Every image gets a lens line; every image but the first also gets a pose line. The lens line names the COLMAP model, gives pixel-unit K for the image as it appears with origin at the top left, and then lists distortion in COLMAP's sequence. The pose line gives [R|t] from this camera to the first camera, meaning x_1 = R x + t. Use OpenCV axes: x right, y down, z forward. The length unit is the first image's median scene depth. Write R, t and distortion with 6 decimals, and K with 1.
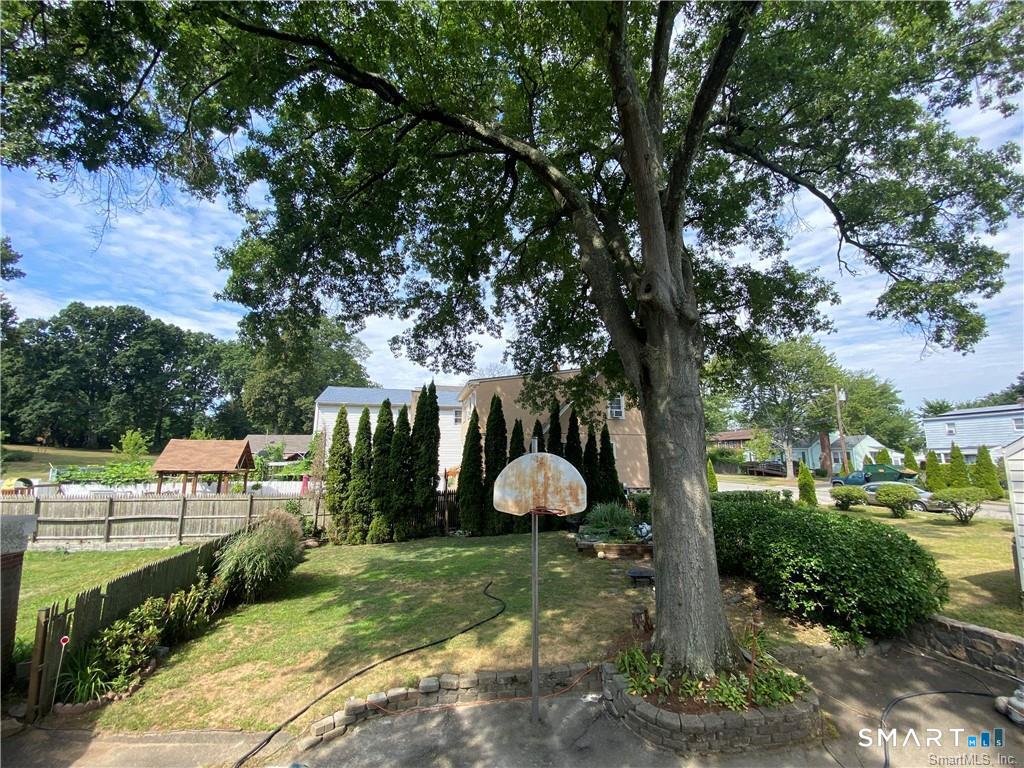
lens RADIAL K [[403.1, 0, 512.0], [0, 403.1, 384.0], [0, 0, 1]] dist [0.054027, -0.035000]
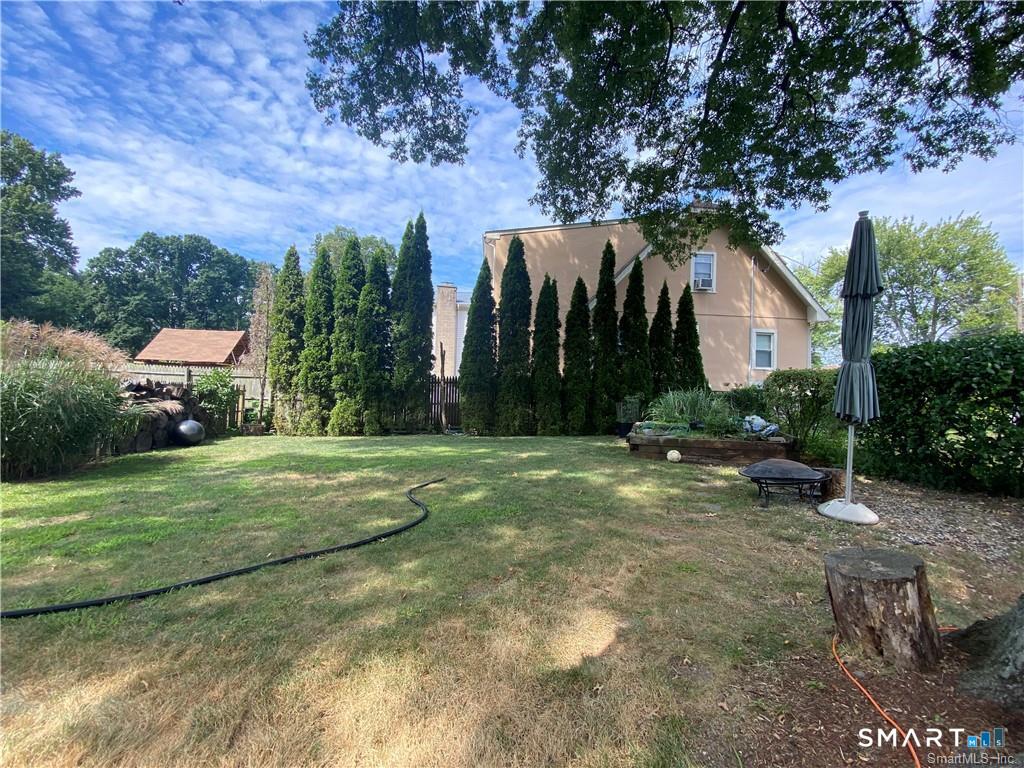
lens RADIAL K [[403.1, 0, 512.0], [0, 403.1, 384.0], [0, 0, 1]] dist [0.054027, -0.035000]
pose [[0.987882, 0.020825, -0.153805, 0.058807], [0.000396, 0.990617, 0.136668, 0.169265], [0.155208, -0.135072, 0.978604, 0.302908]]
